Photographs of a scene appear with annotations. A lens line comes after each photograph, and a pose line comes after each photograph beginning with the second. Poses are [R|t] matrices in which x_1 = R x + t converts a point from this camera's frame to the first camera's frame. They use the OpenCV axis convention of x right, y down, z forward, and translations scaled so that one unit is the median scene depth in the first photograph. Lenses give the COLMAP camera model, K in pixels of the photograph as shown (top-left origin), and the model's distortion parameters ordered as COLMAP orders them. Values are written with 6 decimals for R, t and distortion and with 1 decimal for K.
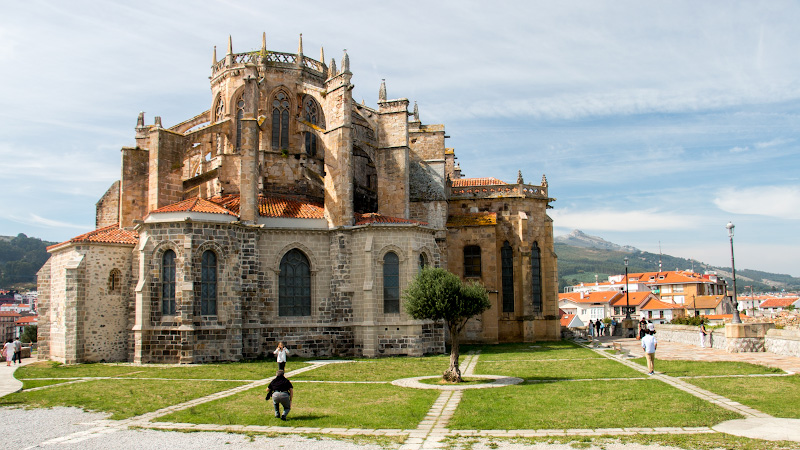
lens RADIAL K [[696.3, 0, 400.0], [0, 696.3, 225.0], [0, 0, 1]] dist [-0.155372, 0.145208]
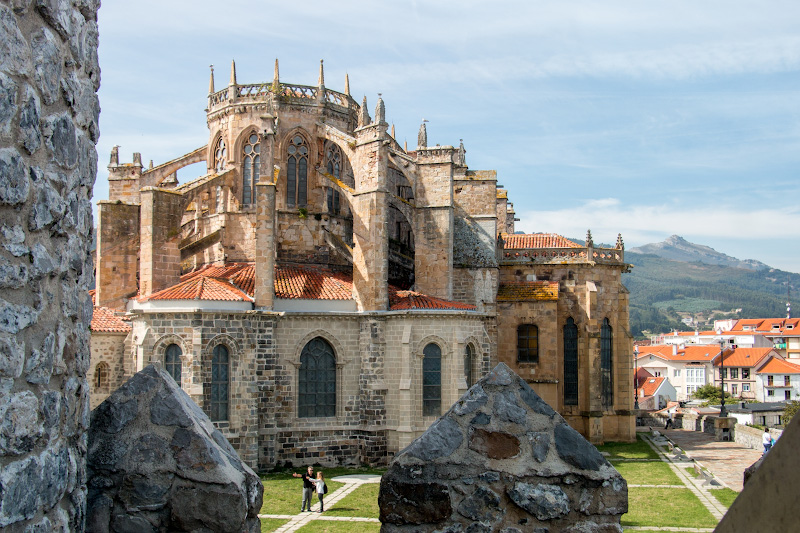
lens RADIAL K [[977.8, 0, 416.9], [0, 977.8, 266.2], [0, 0, 1]] dist [0.018524, 0.042507]
pose [[0.999816, 0.018170, -0.006222, -0.022372], [-0.017912, 0.999066, 0.039318, -0.087908], [0.006931, -0.039199, 0.999207, -0.160193]]
